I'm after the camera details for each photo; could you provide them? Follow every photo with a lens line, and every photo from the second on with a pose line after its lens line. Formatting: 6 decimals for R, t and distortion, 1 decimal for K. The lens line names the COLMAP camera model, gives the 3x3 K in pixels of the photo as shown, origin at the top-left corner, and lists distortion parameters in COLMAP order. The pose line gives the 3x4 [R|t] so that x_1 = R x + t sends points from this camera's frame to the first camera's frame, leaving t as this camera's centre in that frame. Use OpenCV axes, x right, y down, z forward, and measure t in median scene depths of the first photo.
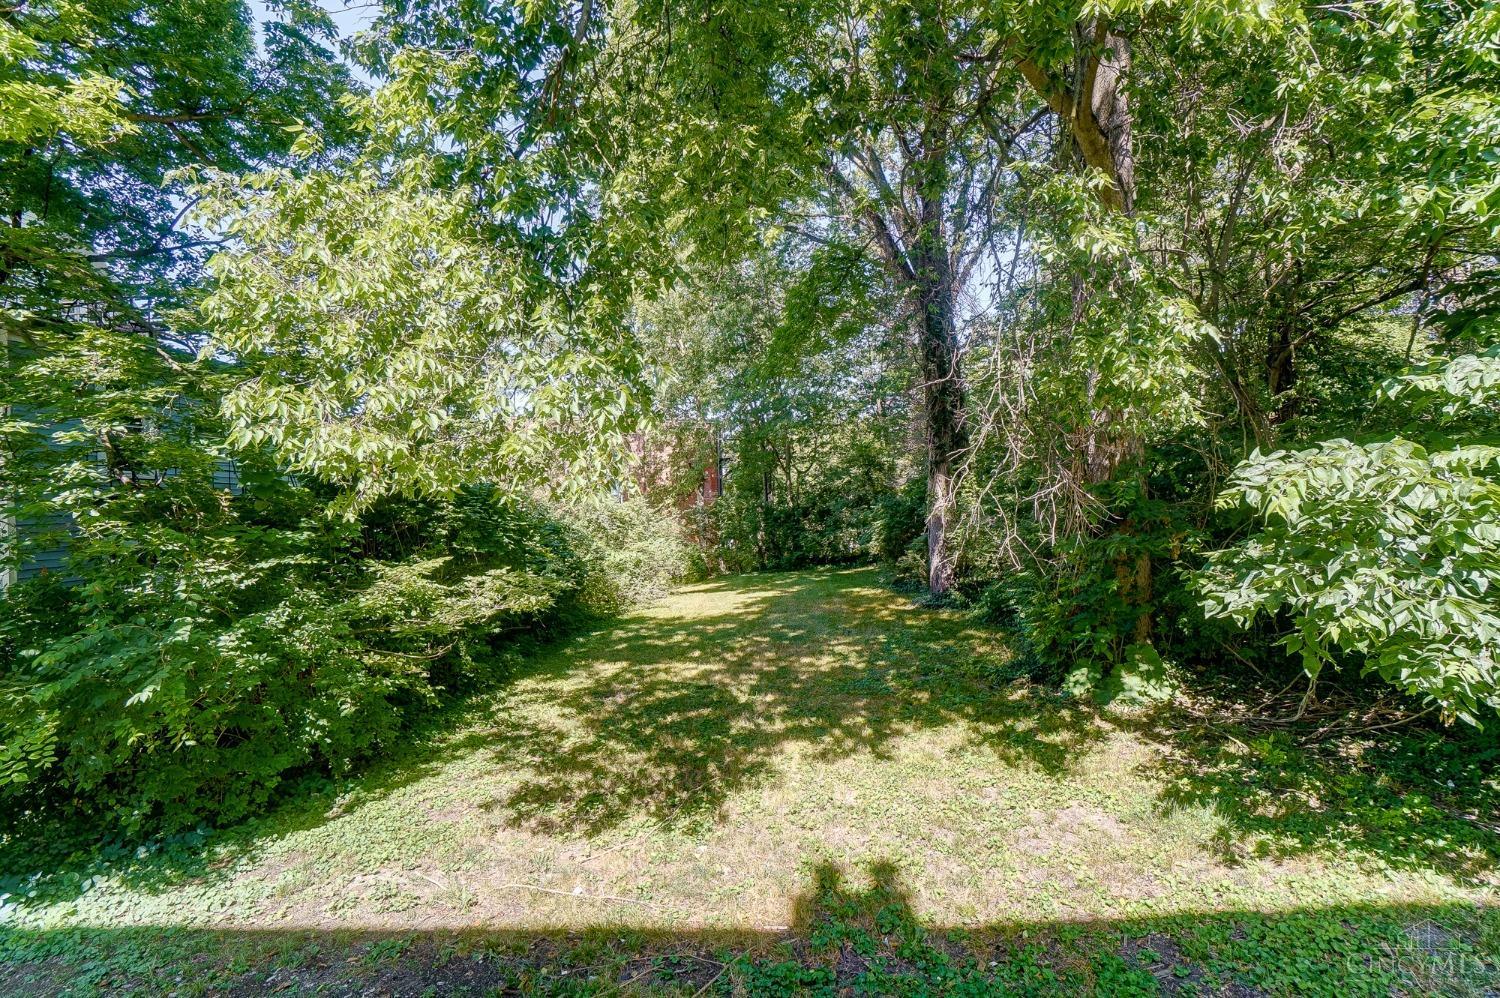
lens RADIAL K [[677.0, 0, 755.9], [0, 677.0, 500.9], [0, 0, 1]] dist [-0.051680, 0.016939]
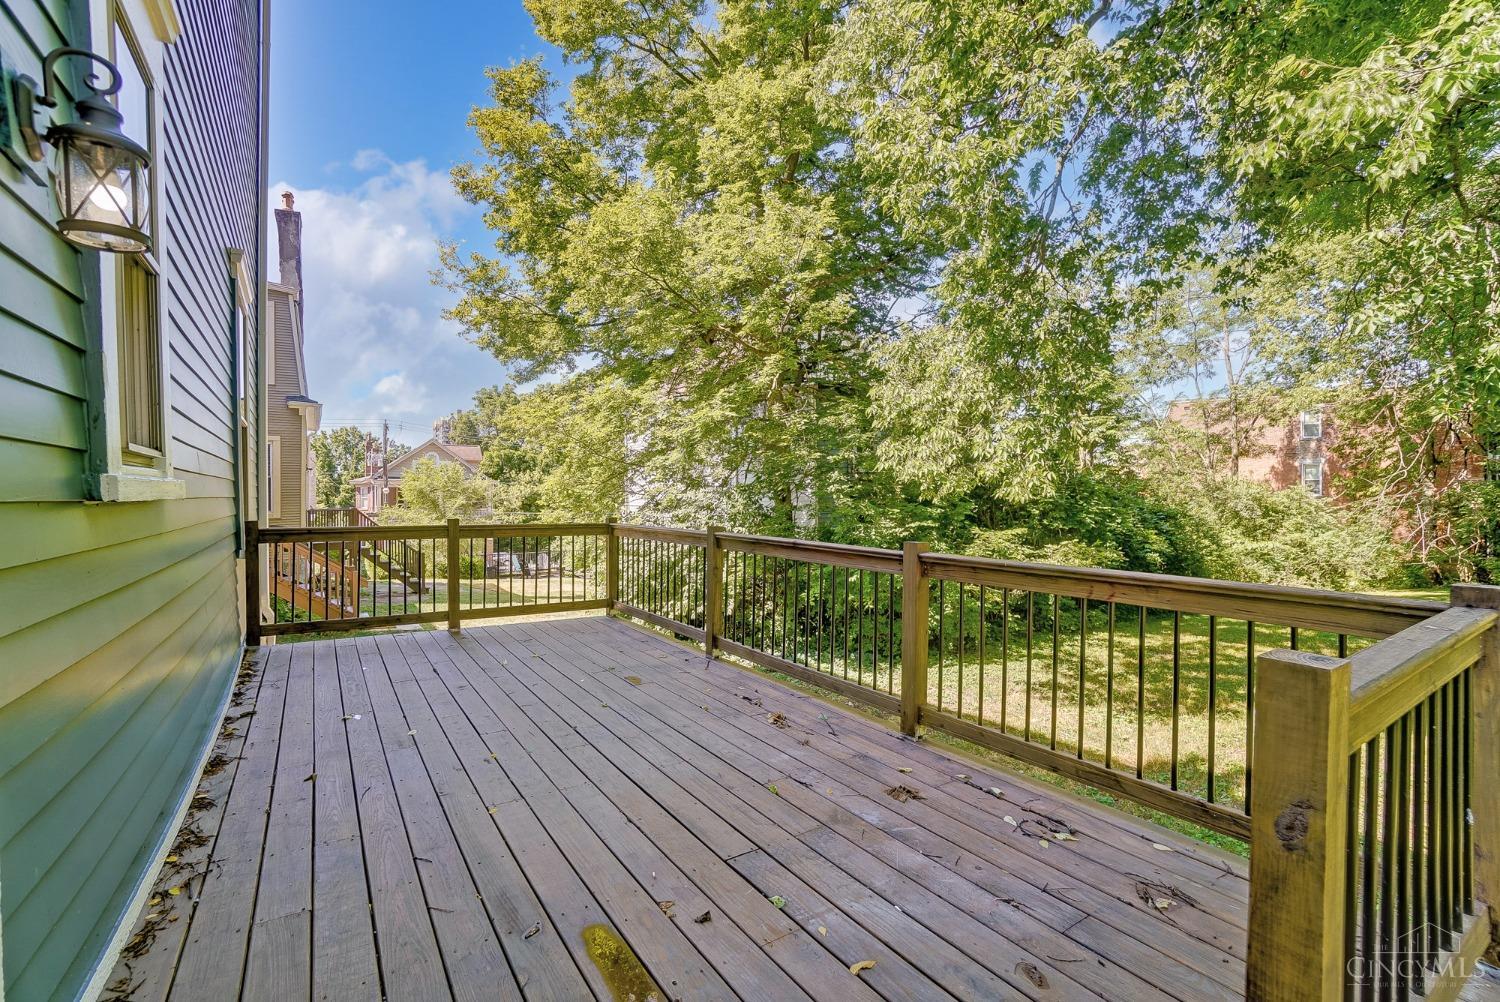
lens RADIAL K [[677.0, 0, 755.9], [0, 677.0, 502.9], [0, 0, 1]] dist [-0.051680, 0.016939]
pose [[0.581274, 0.029572, -0.813170, 0.443349], [-0.005360, 0.999457, 0.032515, -0.018252], [0.813690, -0.014541, 0.581117, -0.367805]]
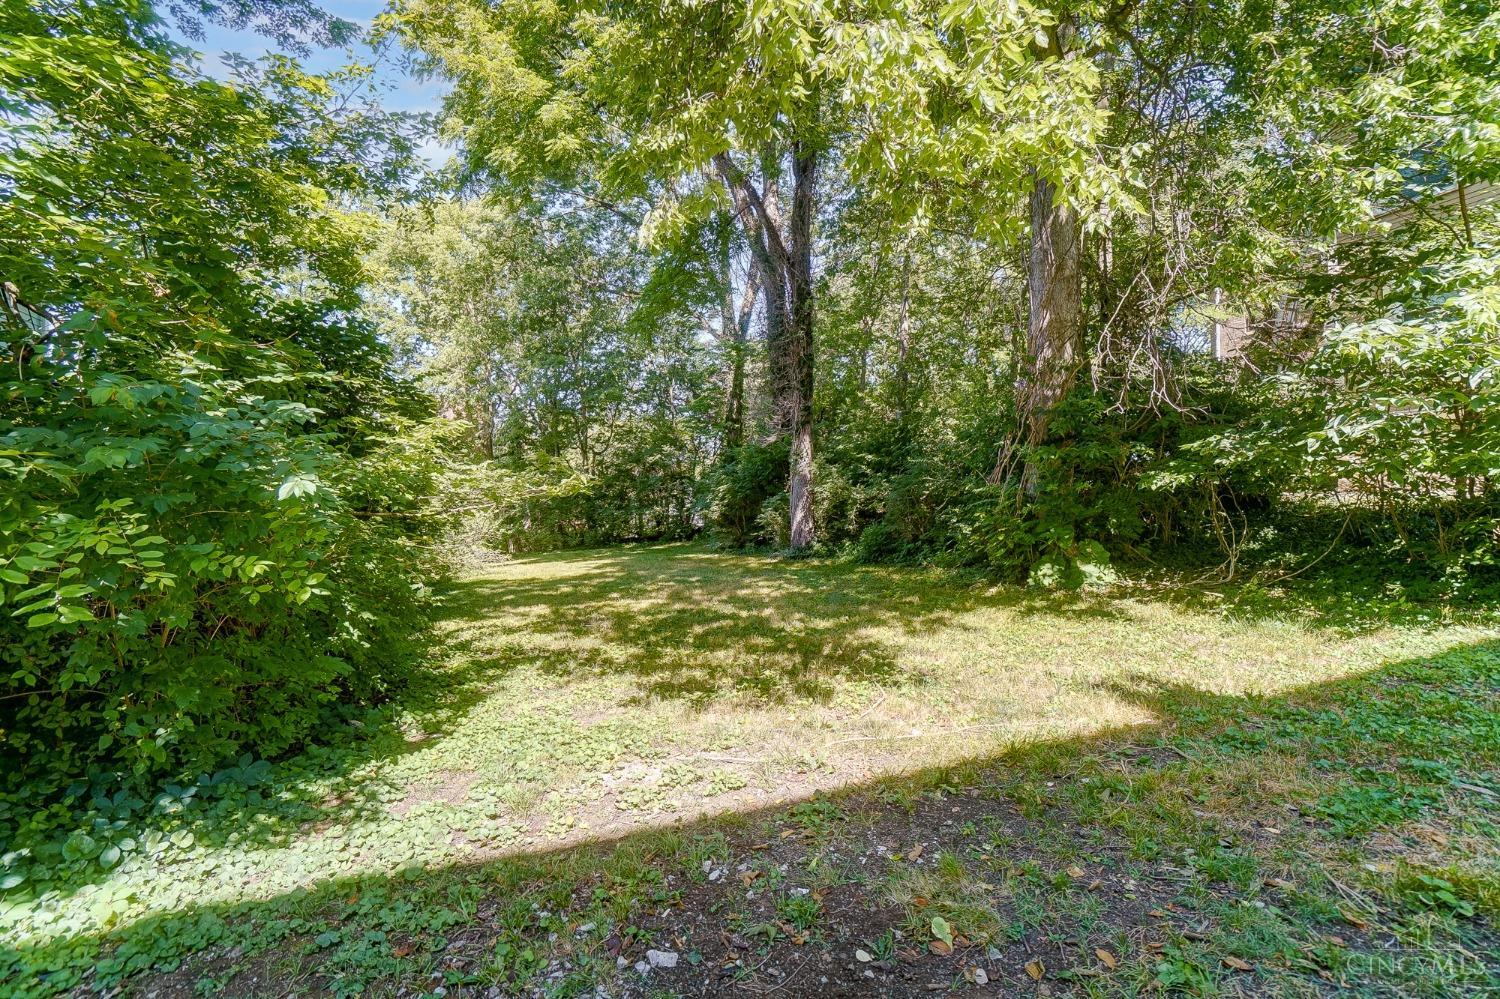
lens RADIAL K [[643.4, 0, 750.0], [0, 643.4, 499.5], [0, 0, 1]] dist [-0.042979, 0.014491]
pose [[0.918608, 0.024687, 0.394399, -0.512273], [-0.019366, 0.999660, -0.017467, 0.201874], [-0.394696, 0.008408, 0.918773, 0.217193]]
